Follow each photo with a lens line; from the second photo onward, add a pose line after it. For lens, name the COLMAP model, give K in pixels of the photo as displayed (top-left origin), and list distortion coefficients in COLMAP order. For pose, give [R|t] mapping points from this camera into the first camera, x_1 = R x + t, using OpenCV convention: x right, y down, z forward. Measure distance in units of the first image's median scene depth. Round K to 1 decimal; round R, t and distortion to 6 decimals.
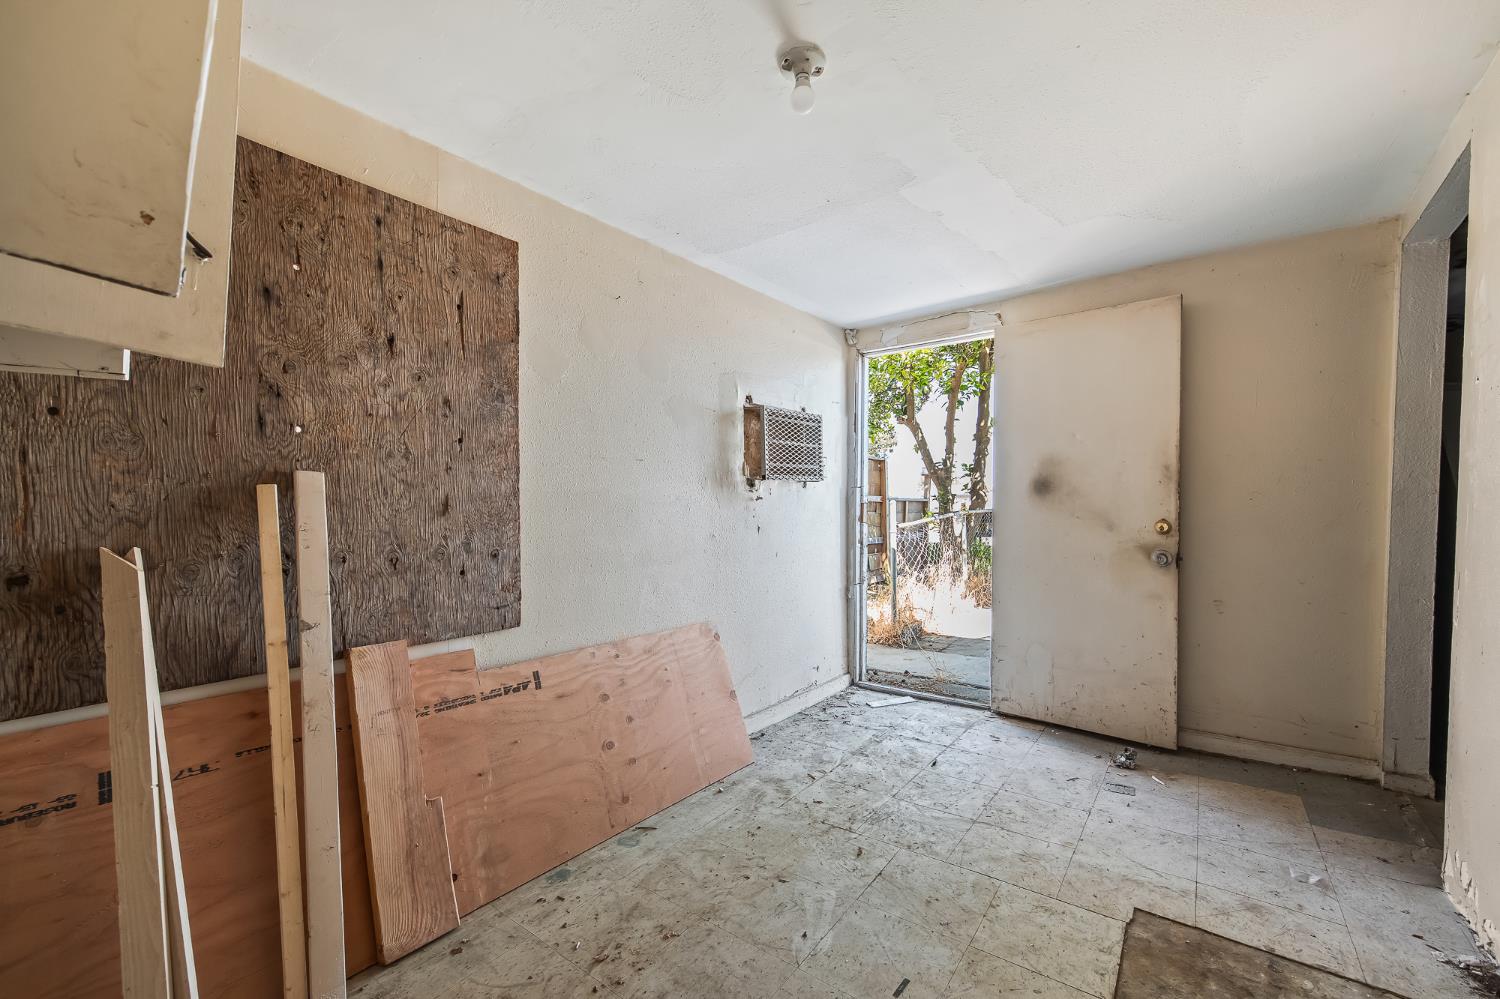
lens RADIAL K [[608.1, 0, 756.9], [0, 608.1, 508.3], [0, 0, 1]] dist [-0.000369, 0.000172]
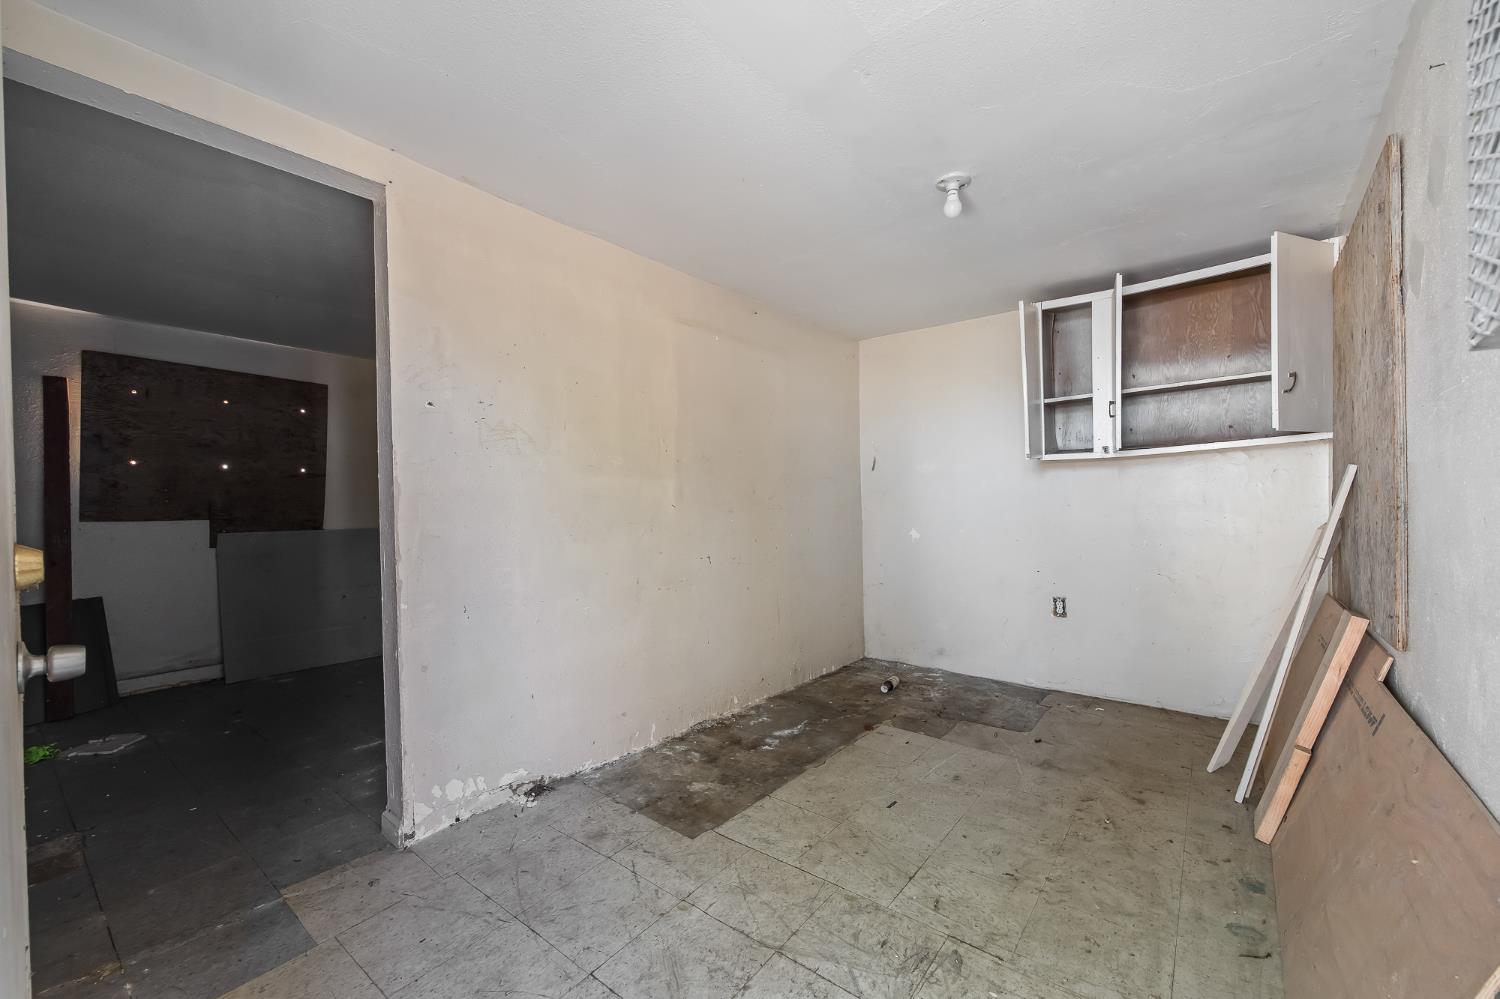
lens RADIAL K [[608.1, 0, 756.9], [0, 608.1, 508.3], [0, 0, 1]] dist [-0.000369, 0.000172]
pose [[-0.999814, 0.016733, 0.009582, 0.425730], [0.016748, 0.999859, 0.001484, 0.009607], [-0.009556, 0.001645, -0.999953, 1.959842]]
